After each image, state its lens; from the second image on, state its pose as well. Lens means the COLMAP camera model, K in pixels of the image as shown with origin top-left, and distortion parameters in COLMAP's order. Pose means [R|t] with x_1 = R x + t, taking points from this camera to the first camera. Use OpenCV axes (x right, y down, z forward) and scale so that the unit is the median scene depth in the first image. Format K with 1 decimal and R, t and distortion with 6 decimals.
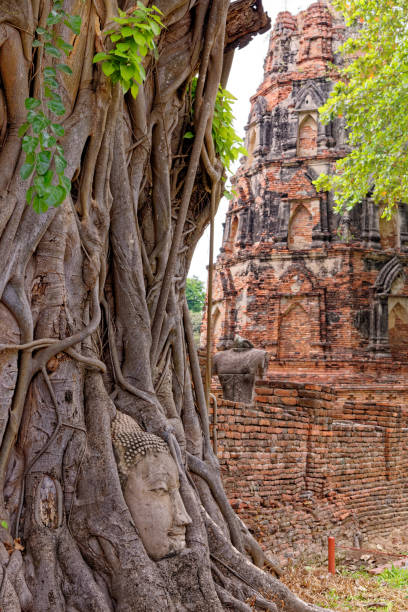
lens RADIAL K [[938.0, 0, 214.8], [0, 938.0, 271.9], [0, 0, 1]] dist [0.025516, 0.000000]
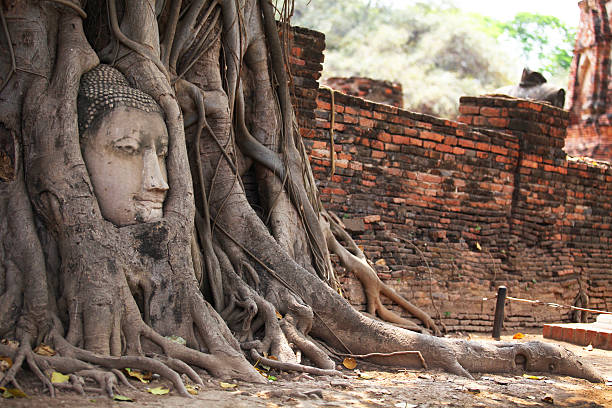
lens RADIAL K [[1248.2, 0, 308.1], [0, 1248.2, 210.1], [0, 0, 1]] dist [-0.256807, 0.000000]
pose [[0.963717, 0.047233, -0.262715, 0.203336], [-0.007798, 0.988781, 0.149168, 0.059506], [0.266813, -0.141707, 0.953273, -0.022853]]
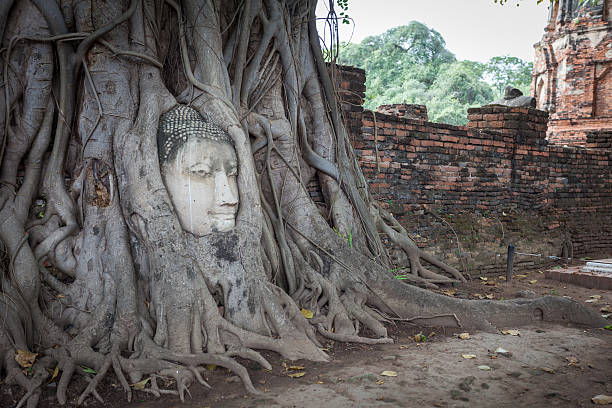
lens RADIAL K [[693.0, 0, 304.0], [0, 693.0, 205.8], [0, 0, 1]] dist [0.019159, 0.000000]
pose [[0.931051, -0.015302, -0.364568, 0.166644], [0.083987, 0.981281, 0.173303, 0.073415], [0.355092, -0.191972, 0.914908, 0.167068]]
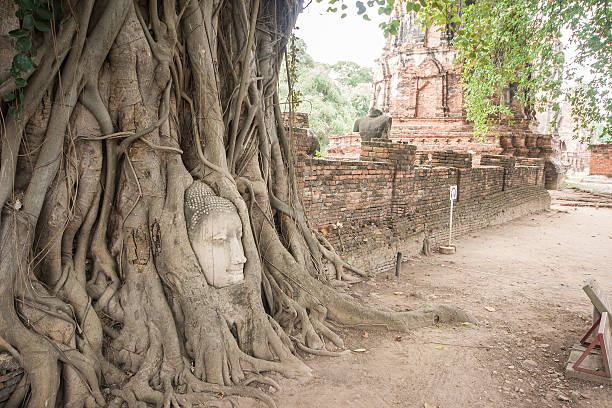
lens RADIAL K [[533.7, 0, 302.7], [0, 533.7, 209.9], [0, 0, 1]] dist [0.009328, 0.030603]
pose [[0.986781, 0.013679, -0.161478, 0.094286], [0.029567, 0.964509, 0.262390, -0.005749], [0.159337, -0.263696, 0.951355, 0.146378]]
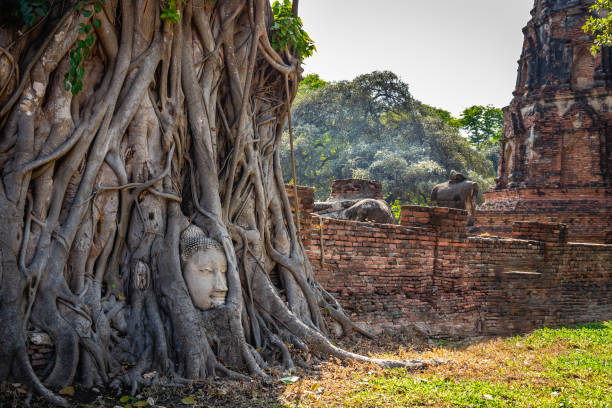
lens RADIAL K [[796.5, 0, 254.3], [0, 796.5, 188.6], [0, 0, 1]] dist [0.031437, 0.000000]
pose [[0.930234, -0.021888, -0.366314, 0.278153], [0.054642, 0.995353, 0.079284, -0.011384], [0.362876, -0.093769, 0.927107, -0.140922]]
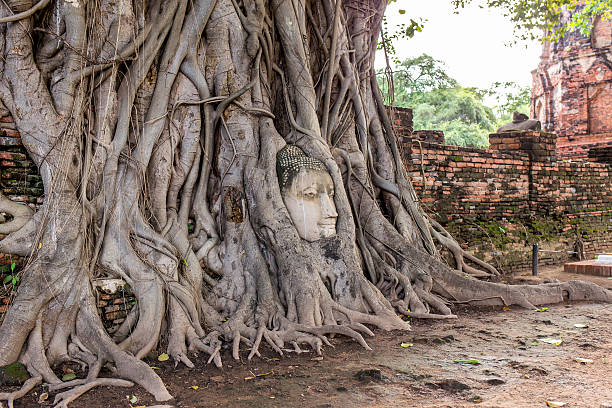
lens RADIAL K [[635.0, 0, 309.7], [0, 635.0, 189.5], [0, 0, 1]] dist [0.017750, 0.000000]
pose [[0.921365, -0.071584, -0.382049, 0.154767], [0.125487, 0.985045, 0.118064, 0.056936], [0.367884, -0.156723, 0.916569, 0.064544]]
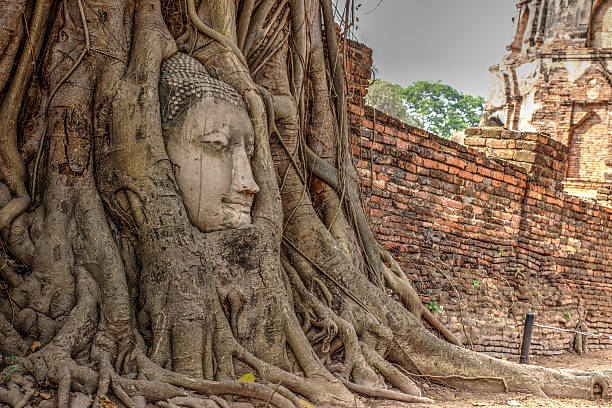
lens RADIAL K [[1082.9, 0, 303.0], [0, 1082.9, 202.9], [0, 0, 1]] dist [-0.079048, 0.000000]
pose [[0.979213, 0.062650, -0.192915, 0.092748], [-0.043283, 0.993737, 0.103023, 0.094191], [0.198161, -0.092532, 0.975792, 0.077109]]
